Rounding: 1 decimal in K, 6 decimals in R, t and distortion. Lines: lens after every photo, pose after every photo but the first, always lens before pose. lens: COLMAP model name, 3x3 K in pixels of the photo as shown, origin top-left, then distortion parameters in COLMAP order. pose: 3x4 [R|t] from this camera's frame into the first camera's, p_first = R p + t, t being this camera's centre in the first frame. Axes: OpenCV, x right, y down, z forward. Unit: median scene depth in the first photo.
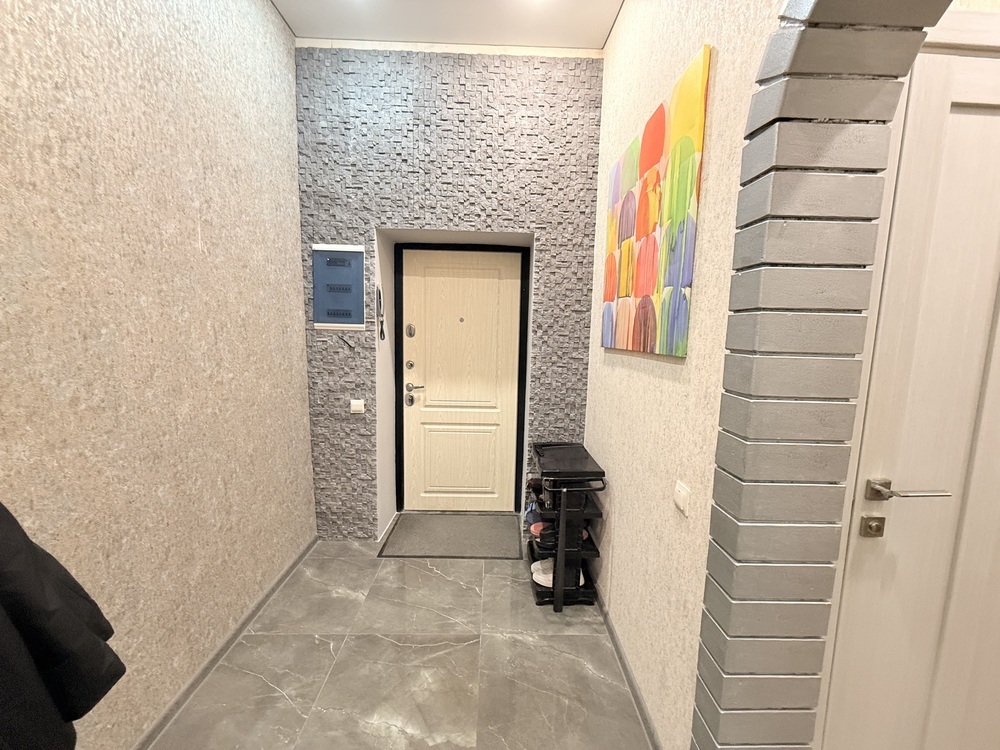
lens RADIAL K [[399.7, 0, 504.2], [0, 399.7, 383.9], [0, 0, 1]] dist [-0.001150, -0.000312]
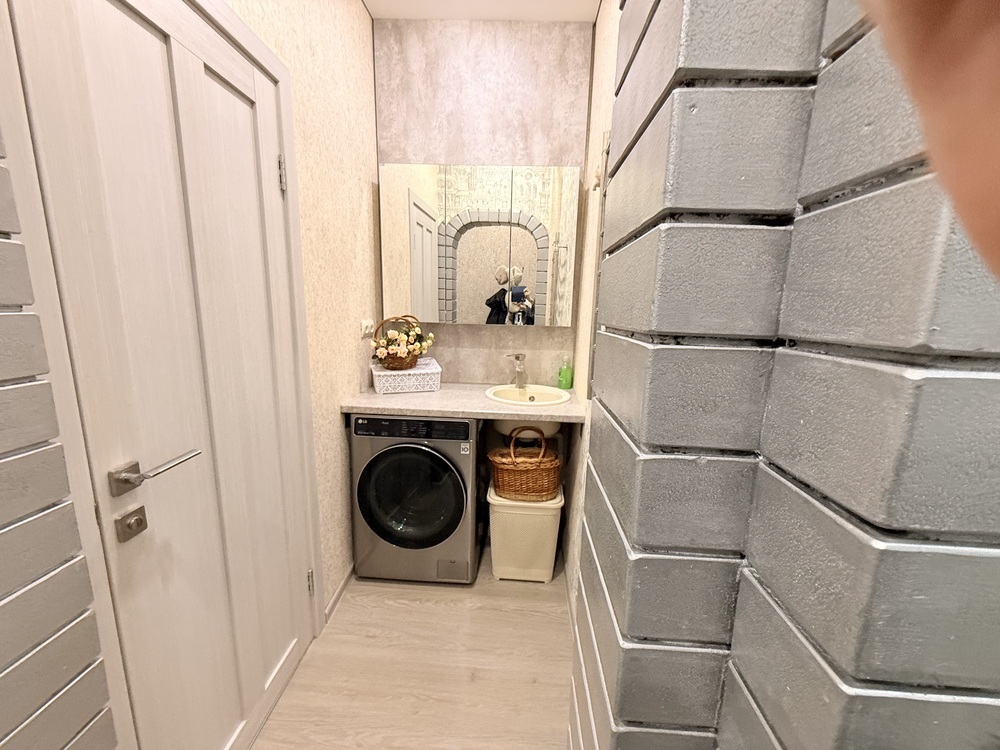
lens RADIAL K [[399.7, 0, 506.1], [0, 399.7, 375.4], [0, 0, 1]] dist [-0.001150, -0.000312]
pose [[0.059188, -0.203441, 0.977297, 0.258358], [0.090762, 0.976055, 0.197686, -0.020028], [-0.994112, 0.077001, 0.076236, 0.182519]]
